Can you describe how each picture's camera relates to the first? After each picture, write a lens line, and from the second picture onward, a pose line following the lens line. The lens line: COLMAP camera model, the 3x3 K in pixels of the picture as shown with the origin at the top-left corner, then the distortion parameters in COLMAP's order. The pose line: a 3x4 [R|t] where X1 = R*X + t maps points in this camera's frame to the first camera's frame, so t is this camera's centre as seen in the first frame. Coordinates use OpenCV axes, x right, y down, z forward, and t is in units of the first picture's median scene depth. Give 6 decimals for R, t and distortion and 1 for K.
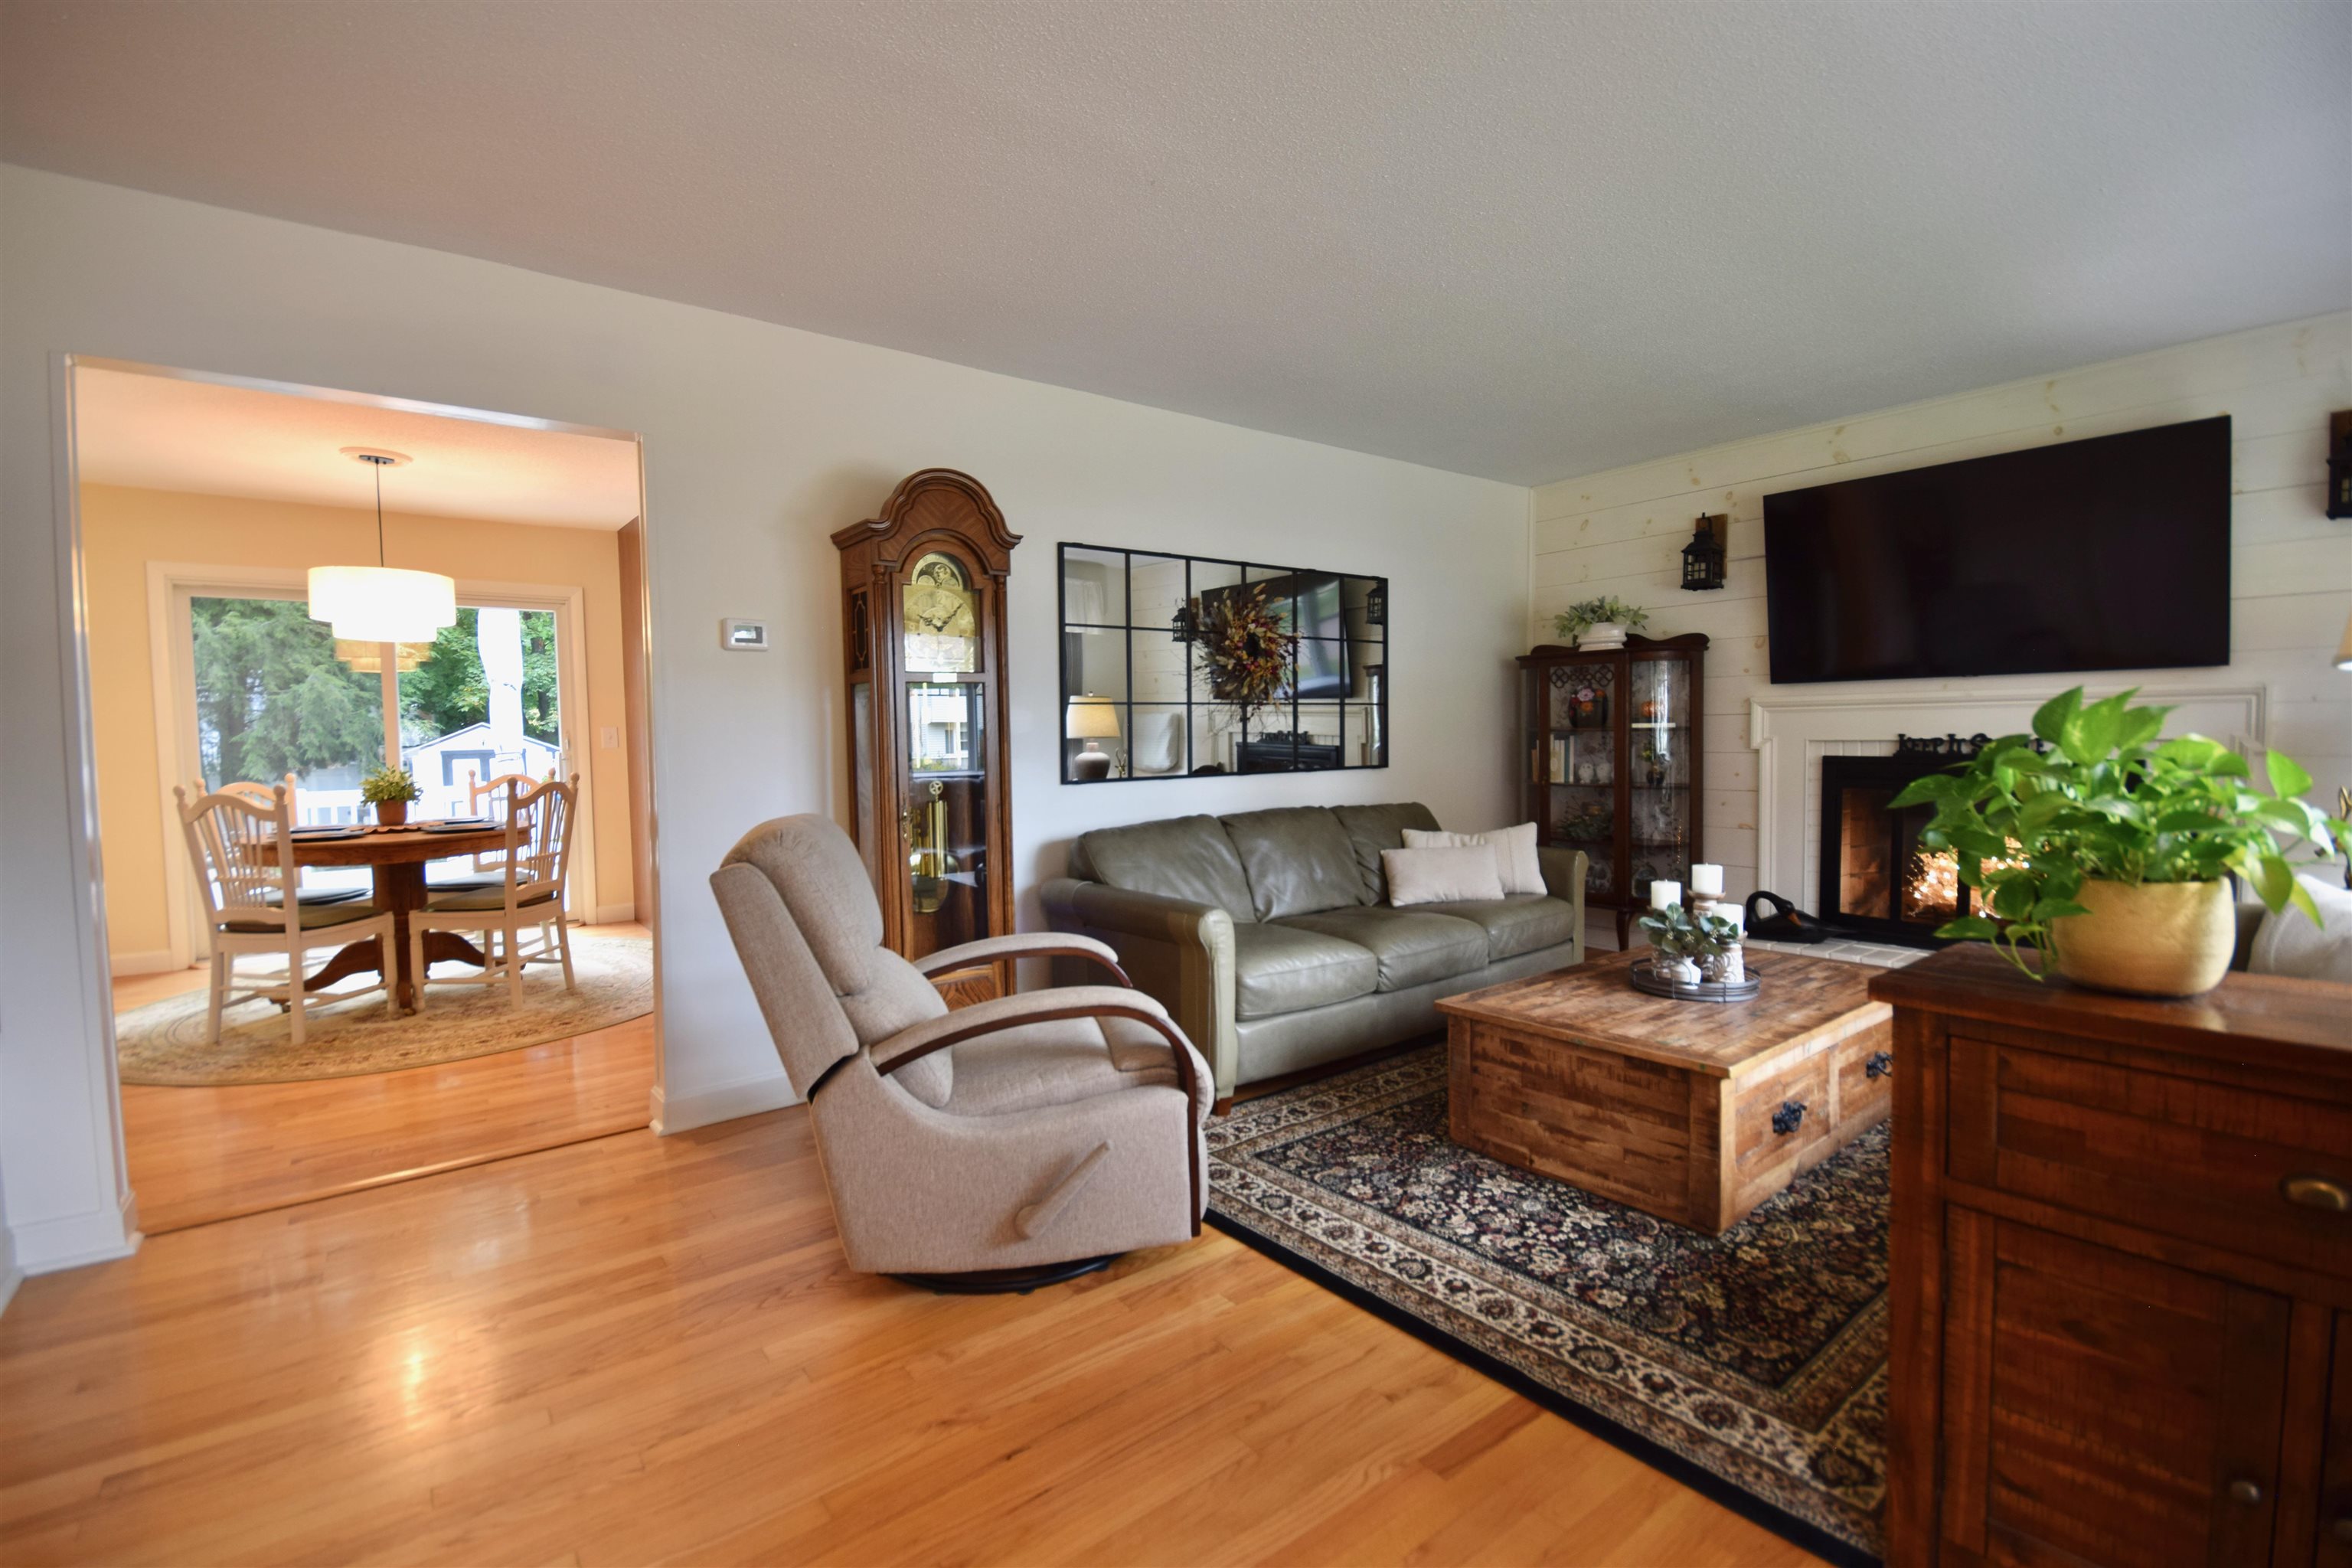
lens RADIAL K [[1028.4, 0, 1176.0], [0, 1028.4, 784.0], [0, 0, 1]] dist [0.001530, -0.015385]
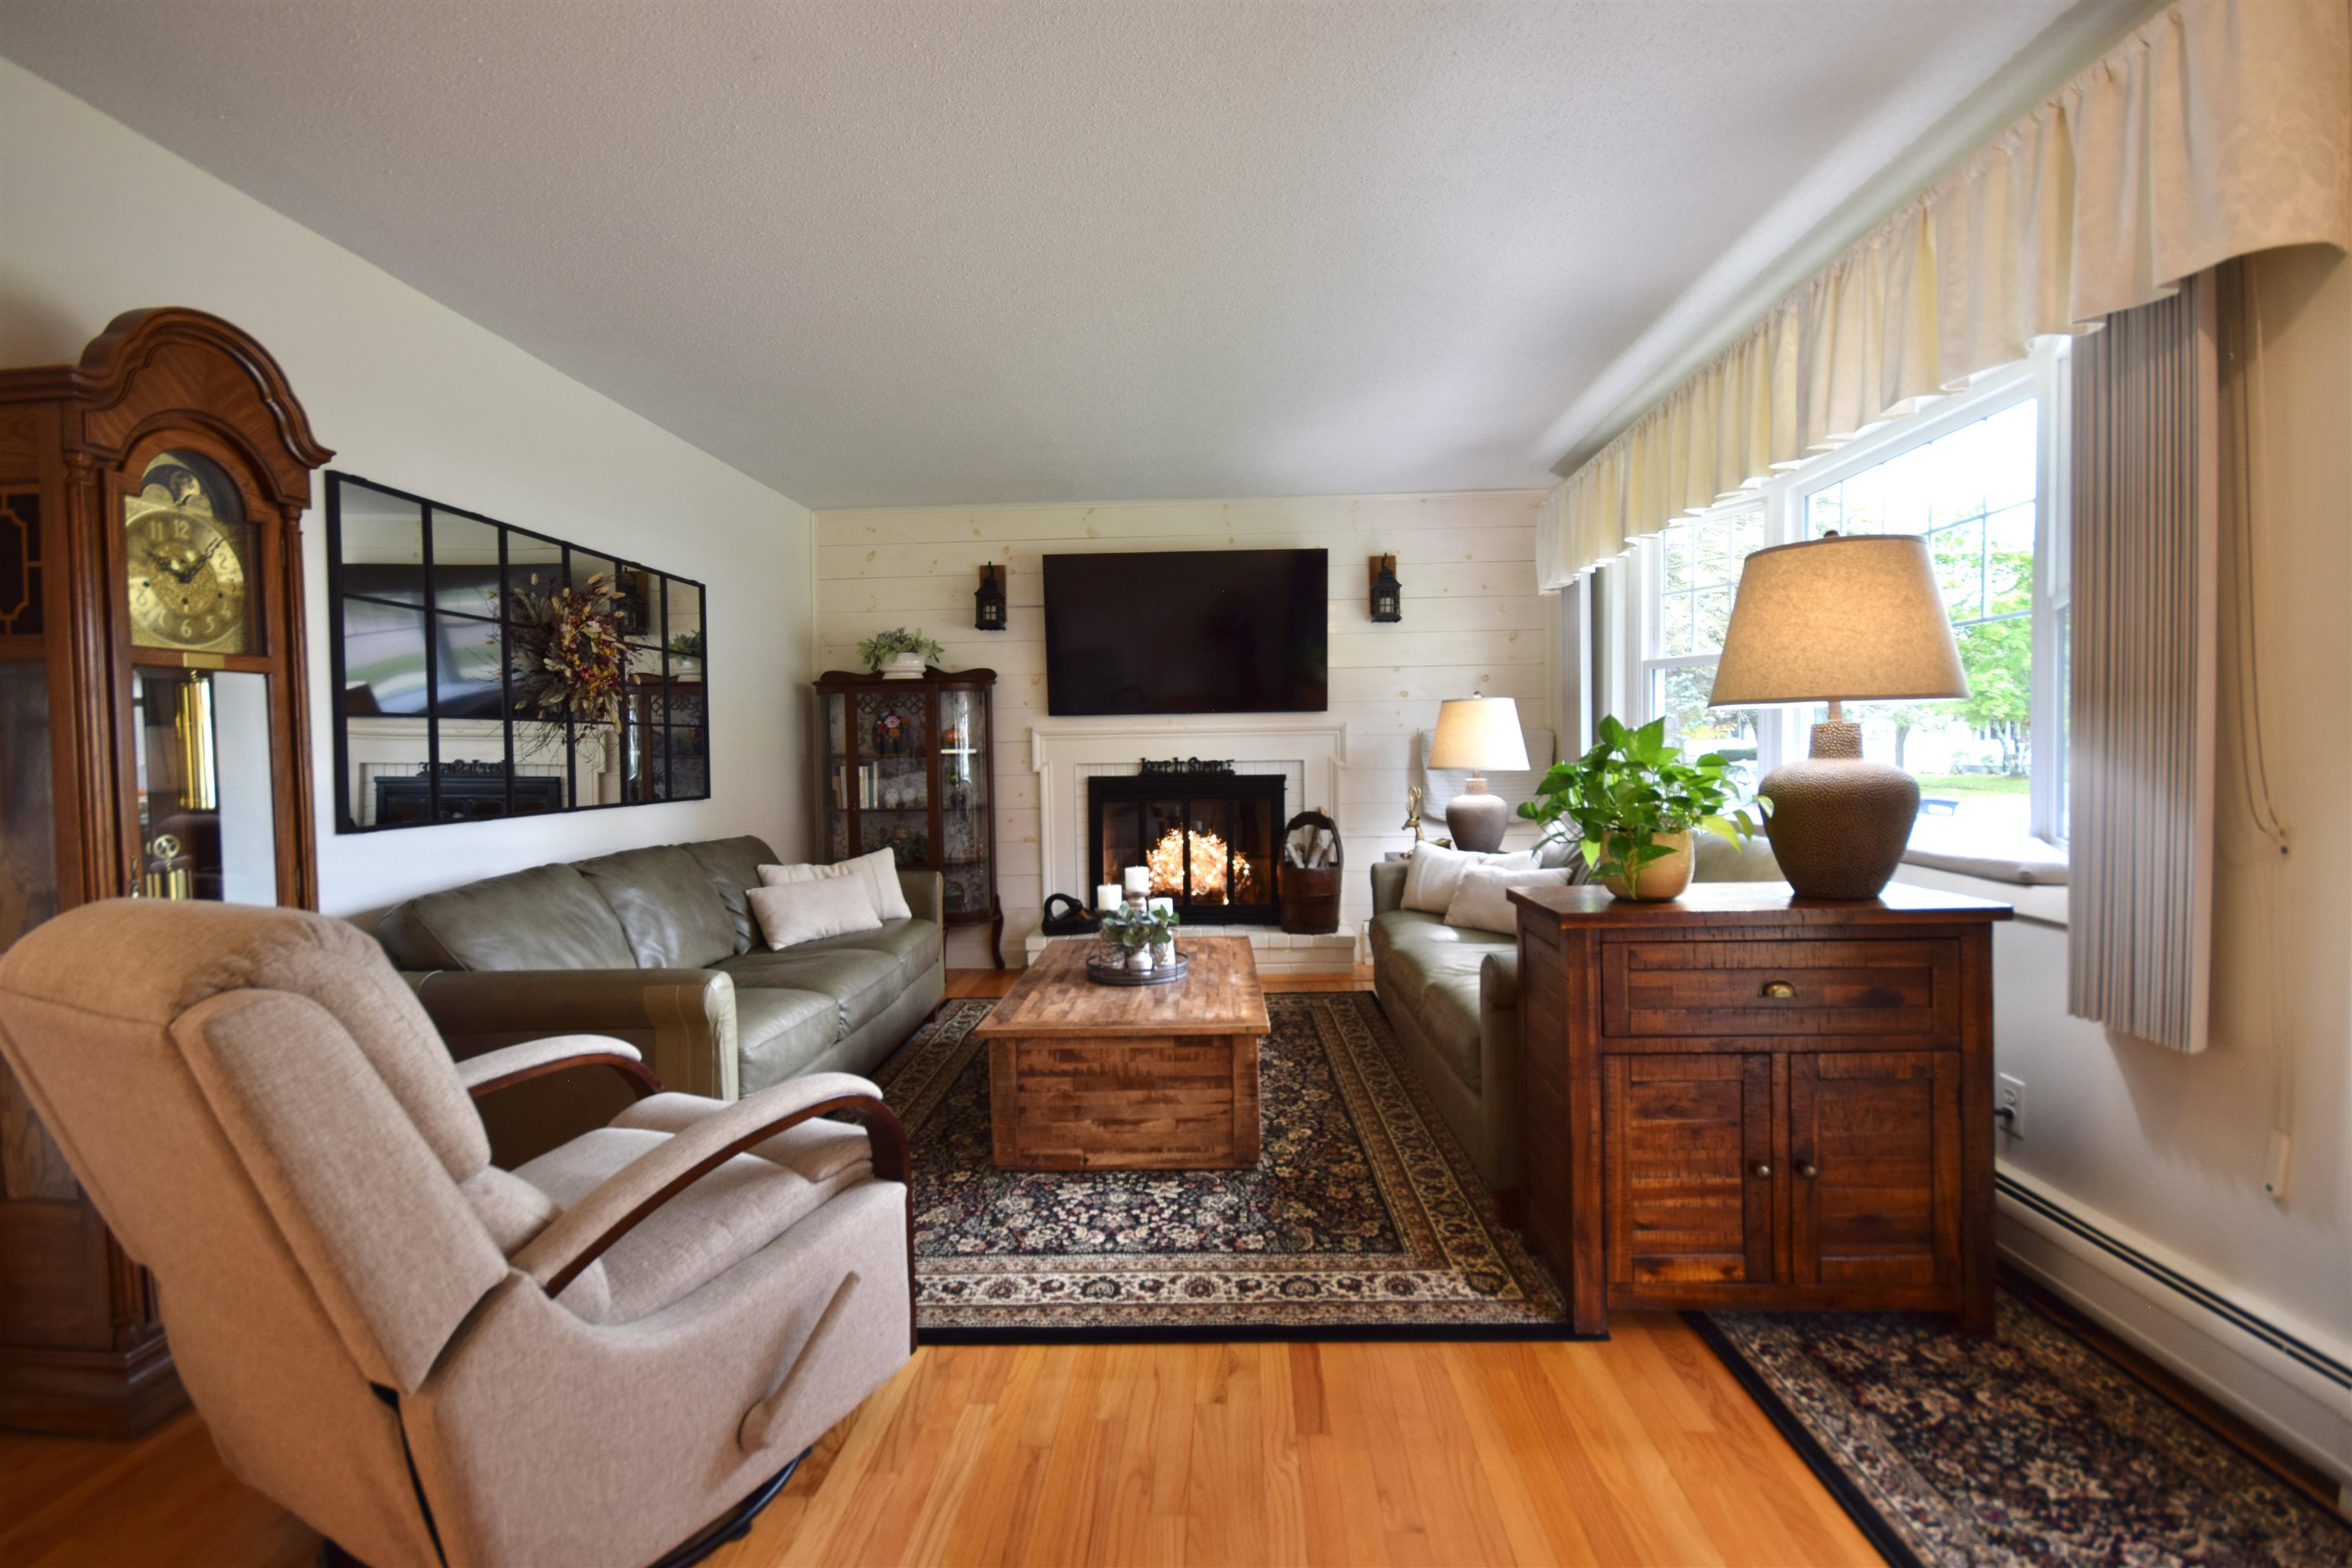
lens RADIAL K [[1027.6, 0, 1176.0], [0, 1027.6, 784.0], [0, 0, 1]] dist [-0.023105, 0.000122]
pose [[0.641459, -0.019334, 0.766913, -0.405161], [0.044583, 0.998932, -0.012108, 0.001005], [-0.765861, 0.041958, 0.641636, 0.254572]]
